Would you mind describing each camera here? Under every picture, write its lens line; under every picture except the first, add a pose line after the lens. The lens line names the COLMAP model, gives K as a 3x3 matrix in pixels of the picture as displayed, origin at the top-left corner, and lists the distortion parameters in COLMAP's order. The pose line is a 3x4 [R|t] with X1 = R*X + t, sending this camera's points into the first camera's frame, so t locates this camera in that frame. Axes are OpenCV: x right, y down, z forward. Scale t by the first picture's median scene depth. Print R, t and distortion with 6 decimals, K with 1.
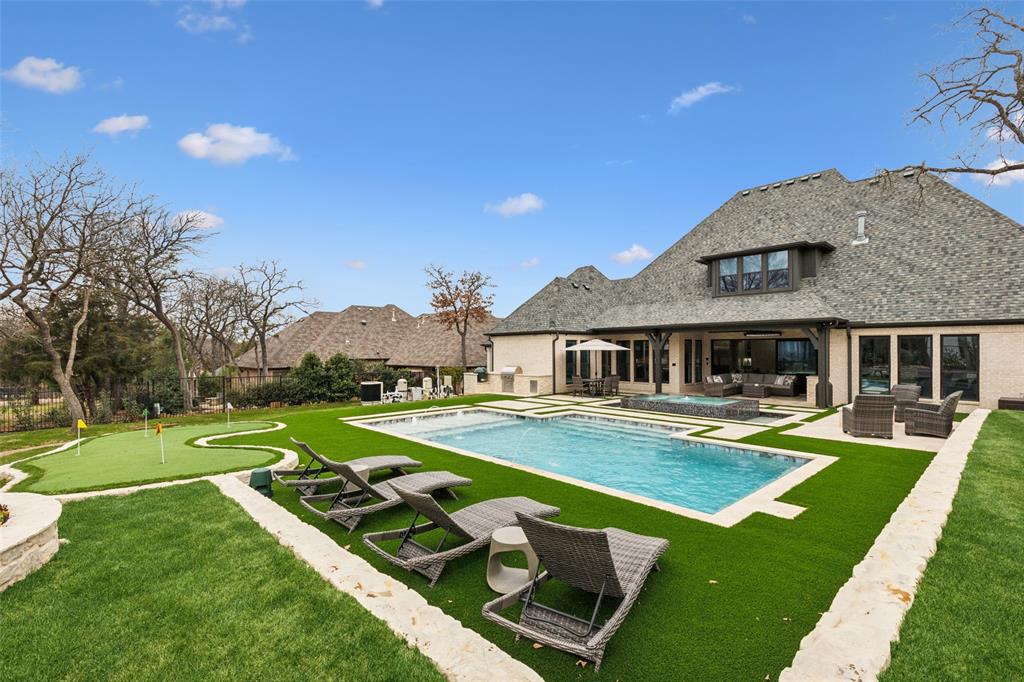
lens RADIAL K [[466.0, 0, 513.8], [0, 466.0, 343.1], [0, 0, 1]] dist [0.010622, 0.000013]
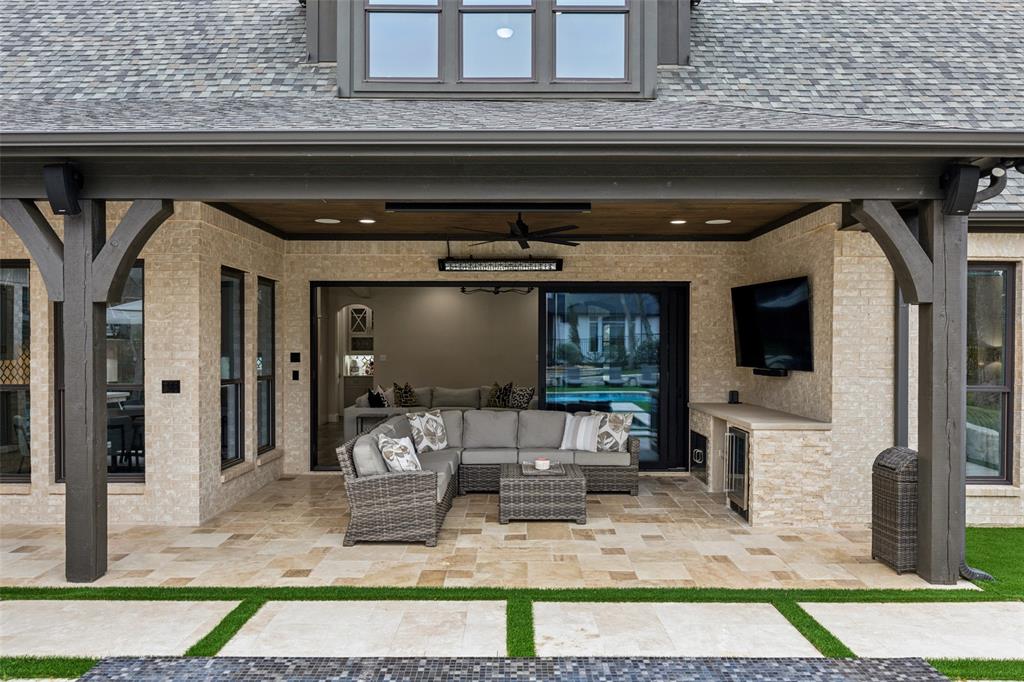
lens RADIAL K [[765.6, 0, 513.5], [0, 765.6, 352.2], [0, 0, 1]] dist [0.036997, 0.000785]
pose [[0.689376, -0.002369, 0.724400, 0.203707], [-0.012313, 0.999812, 0.014987, 0.025412], [-0.724299, -0.019252, 0.689217, 0.662838]]
